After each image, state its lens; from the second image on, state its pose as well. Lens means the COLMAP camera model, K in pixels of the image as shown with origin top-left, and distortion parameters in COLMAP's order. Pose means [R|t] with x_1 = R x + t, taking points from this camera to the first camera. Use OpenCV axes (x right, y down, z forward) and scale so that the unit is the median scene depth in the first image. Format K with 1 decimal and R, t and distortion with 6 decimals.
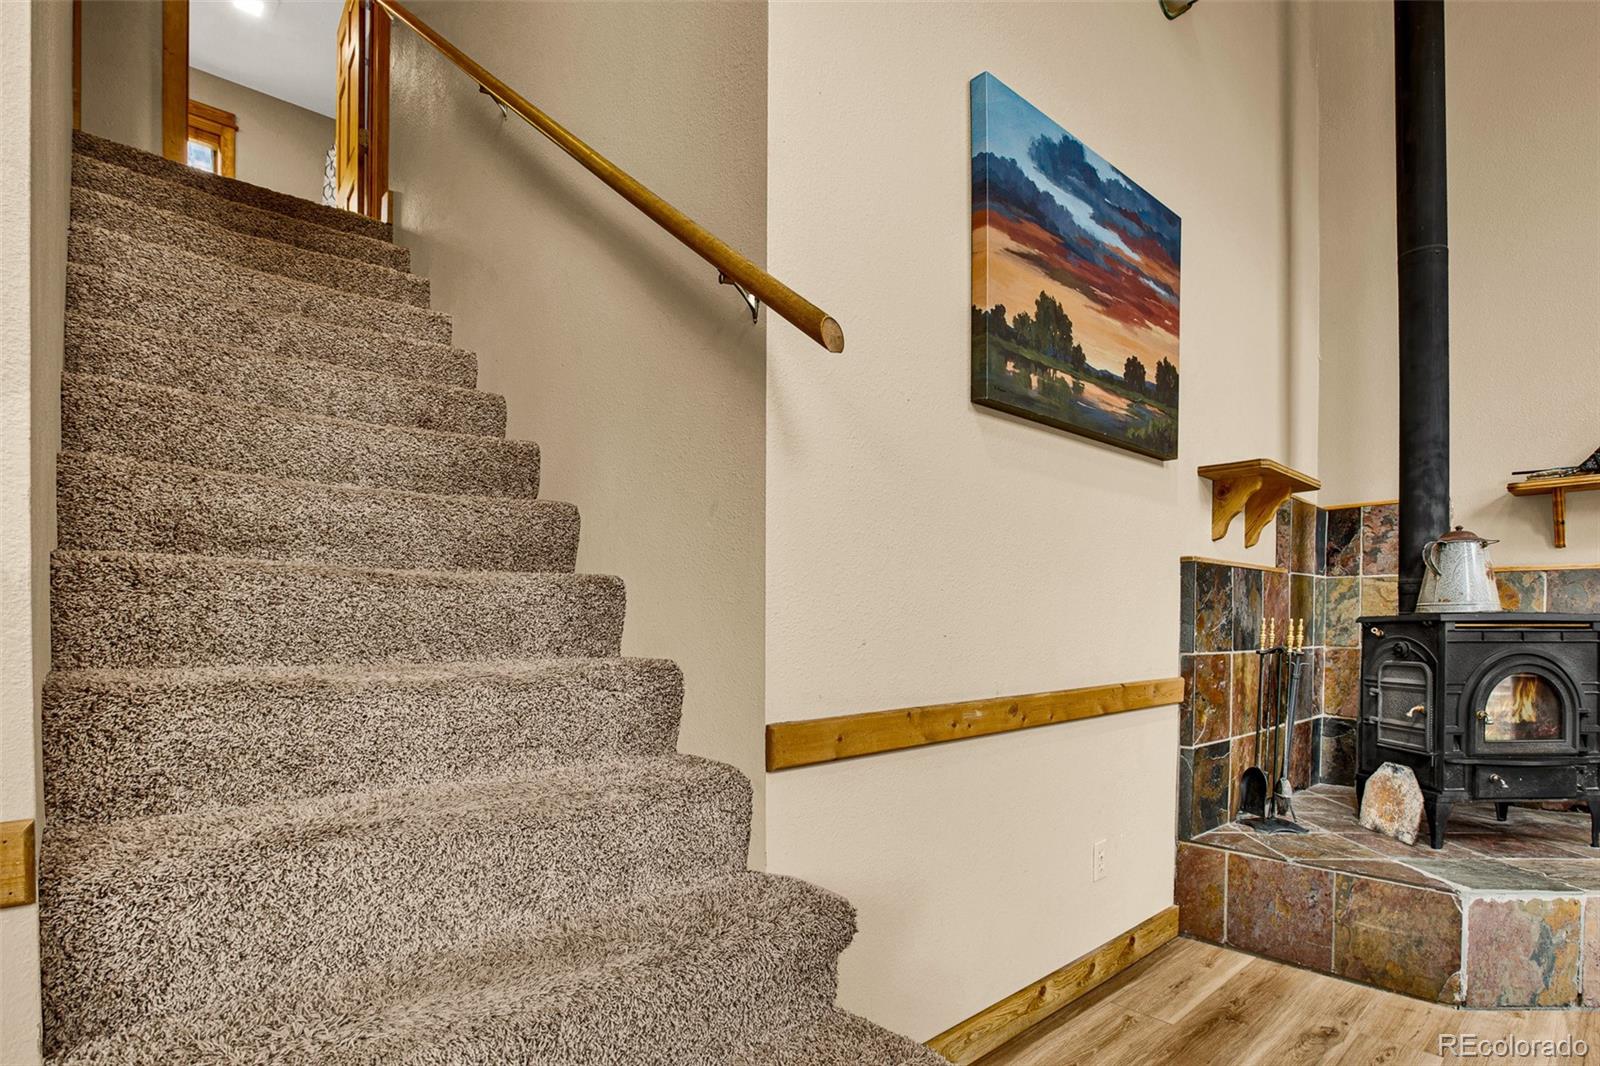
lens RADIAL K [[828.8, 0, 872.3], [0, 828.8, 629.7], [0, 0, 1]] dist [-0.027060, 0.001280]
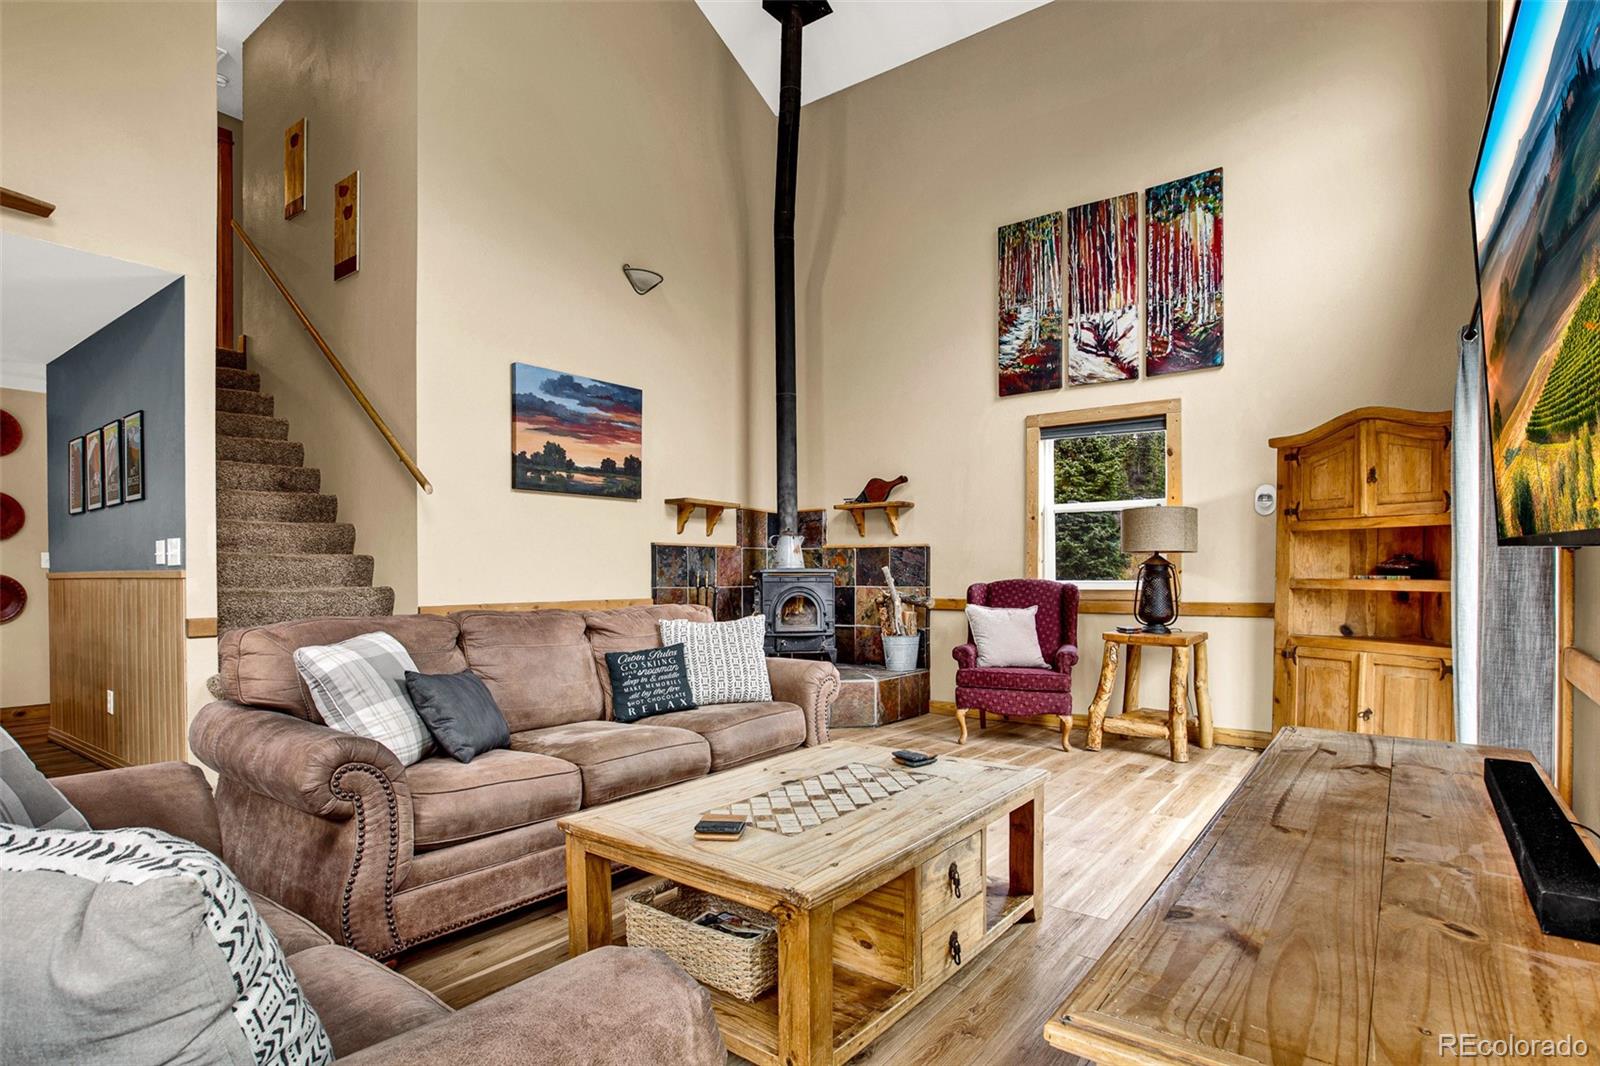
lens RADIAL K [[820.6, 0, 796.1], [0, 820.6, 580.8], [0, 0, 1]] dist [-0.035692, 0.000499]
pose [[0.989697, -0.004229, 0.143112, 0.562164], [0.004869, 0.999980, -0.004122, 0.026510], [-0.143092, 0.004776, 0.989698, -1.475802]]
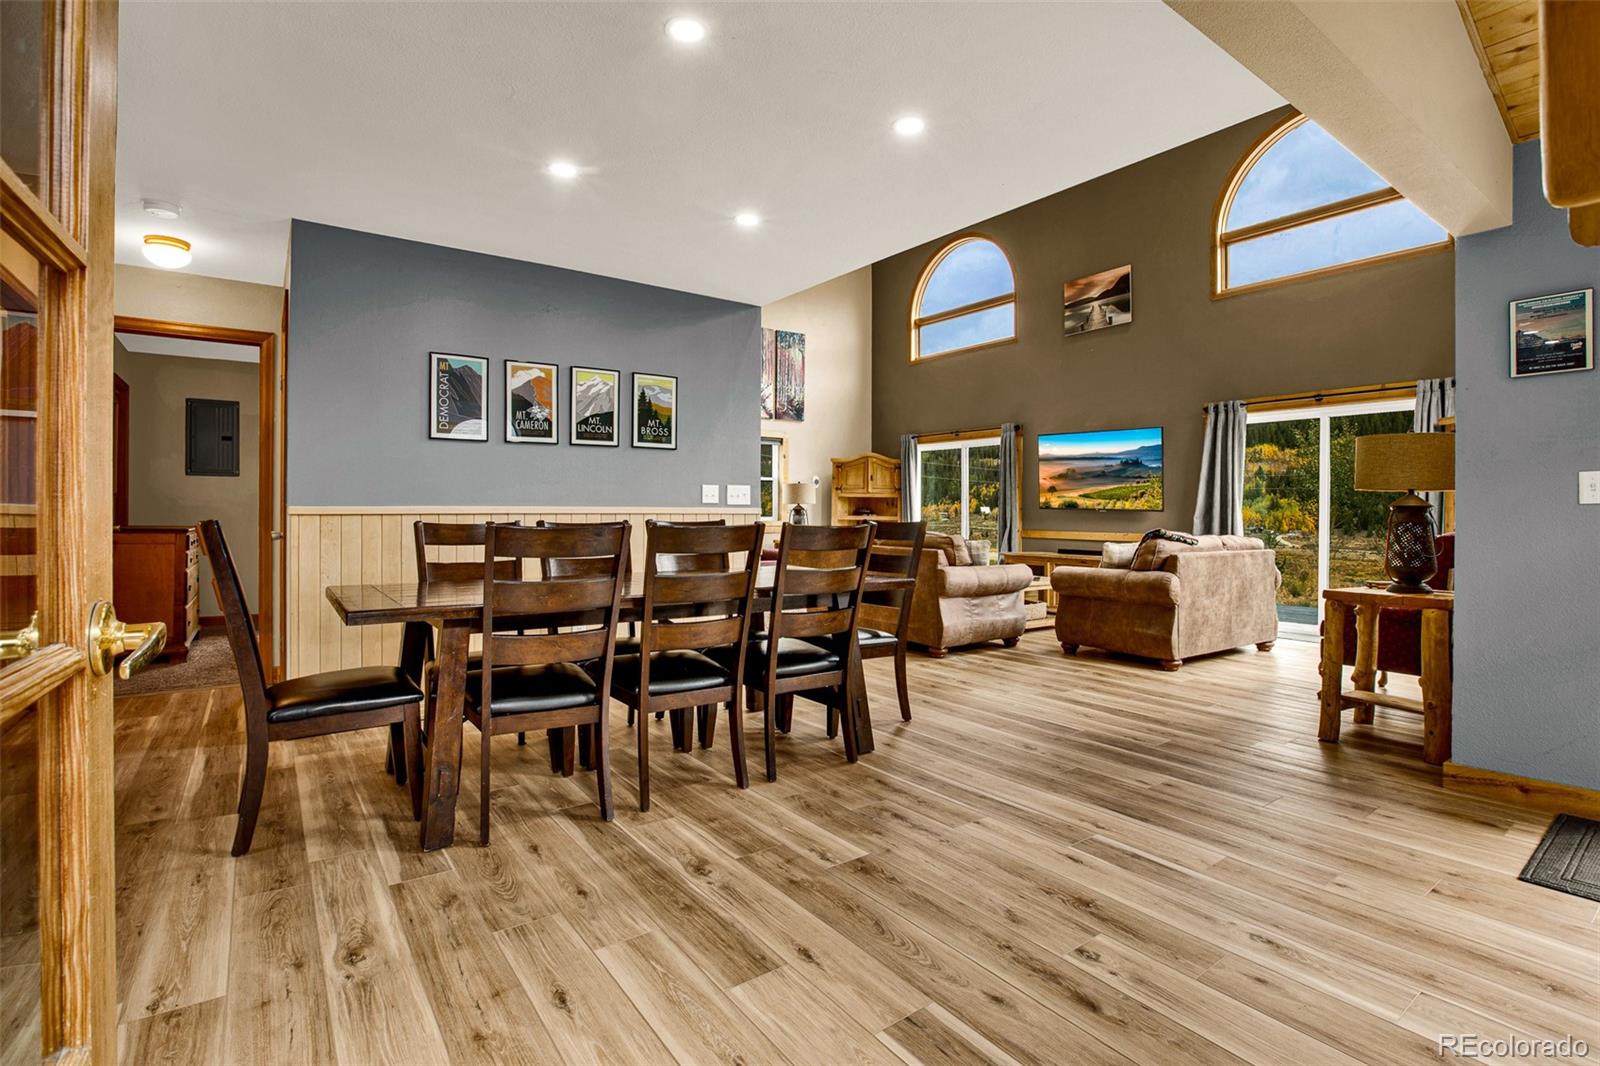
lens RADIAL K [[755.8, 0, 801.6], [0, 755.8, 517.4], [0, 0, 1]] dist [-0.062799, 0.024598]
pose [[0.161565, -0.002326, 0.986859, -2.608340], [0.002392, 0.999995, 0.001965, 0.018903], [-0.986859, 0.002043, 0.161570, -0.188056]]
